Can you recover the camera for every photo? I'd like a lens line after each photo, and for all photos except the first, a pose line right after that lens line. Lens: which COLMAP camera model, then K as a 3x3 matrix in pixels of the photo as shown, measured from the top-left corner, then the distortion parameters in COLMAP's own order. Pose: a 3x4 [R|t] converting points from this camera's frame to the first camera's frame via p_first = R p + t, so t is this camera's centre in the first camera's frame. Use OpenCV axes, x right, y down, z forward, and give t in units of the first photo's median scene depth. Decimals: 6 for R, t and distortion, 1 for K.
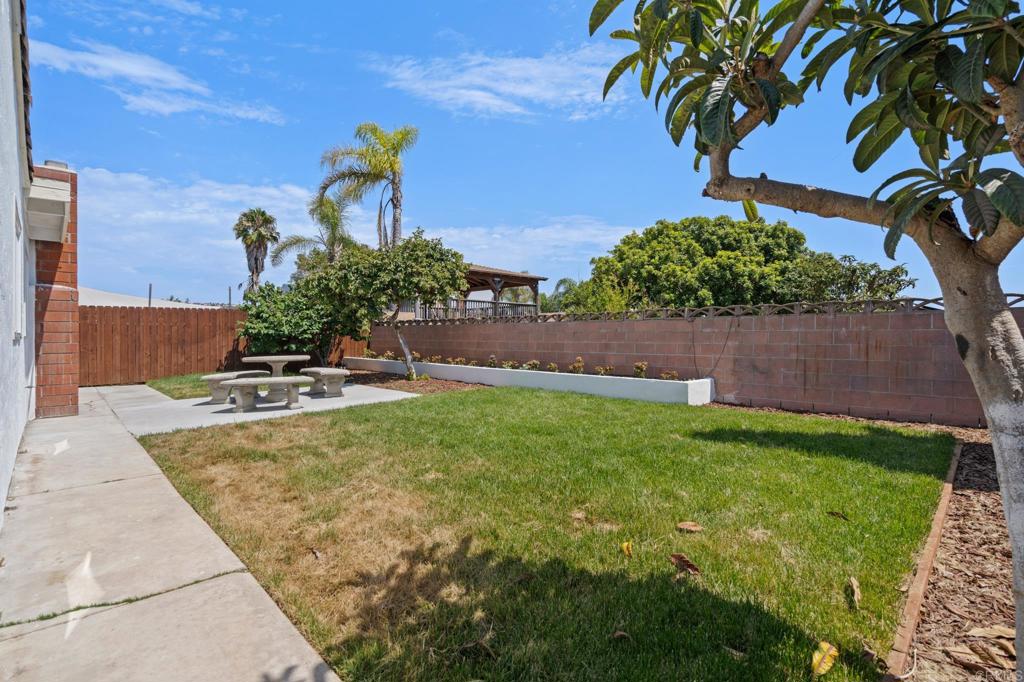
lens RADIAL K [[470.5, 0, 511.1], [0, 470.5, 336.4], [0, 0, 1]] dist [-0.004679, 0.000520]
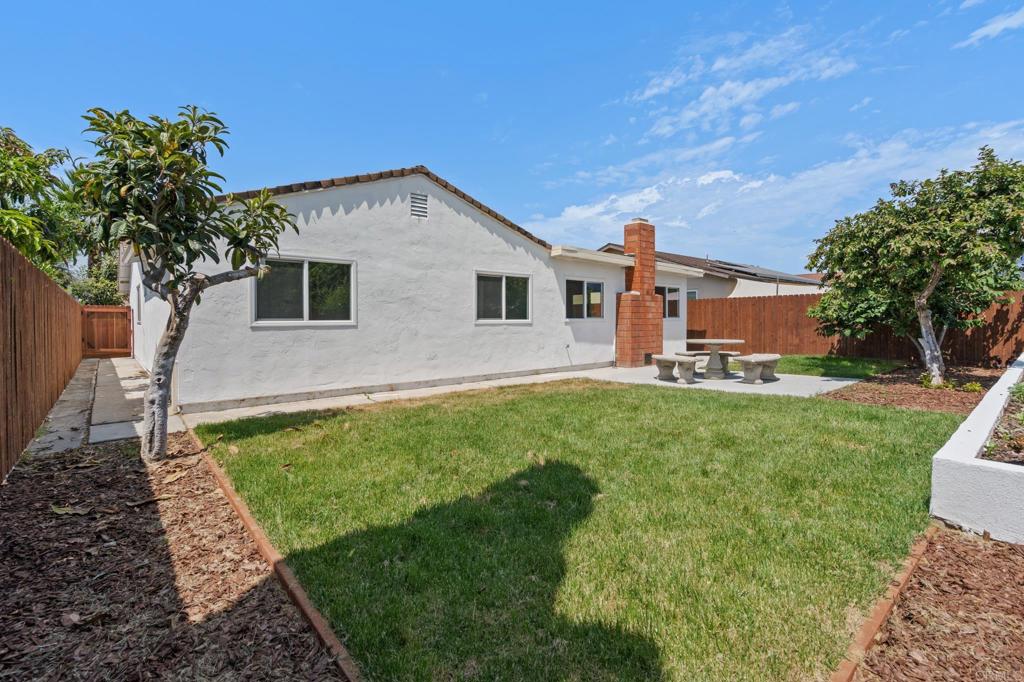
lens RADIAL K [[470.5, 0, 510.1], [0, 470.5, 336.6], [0, 0, 1]] dist [-0.004679, 0.000520]
pose [[-0.094301, 0.033565, -0.994978, 0.513926], [0.015153, 0.999364, 0.032277, -0.006939], [0.995428, -0.012033, -0.094749, 0.461051]]
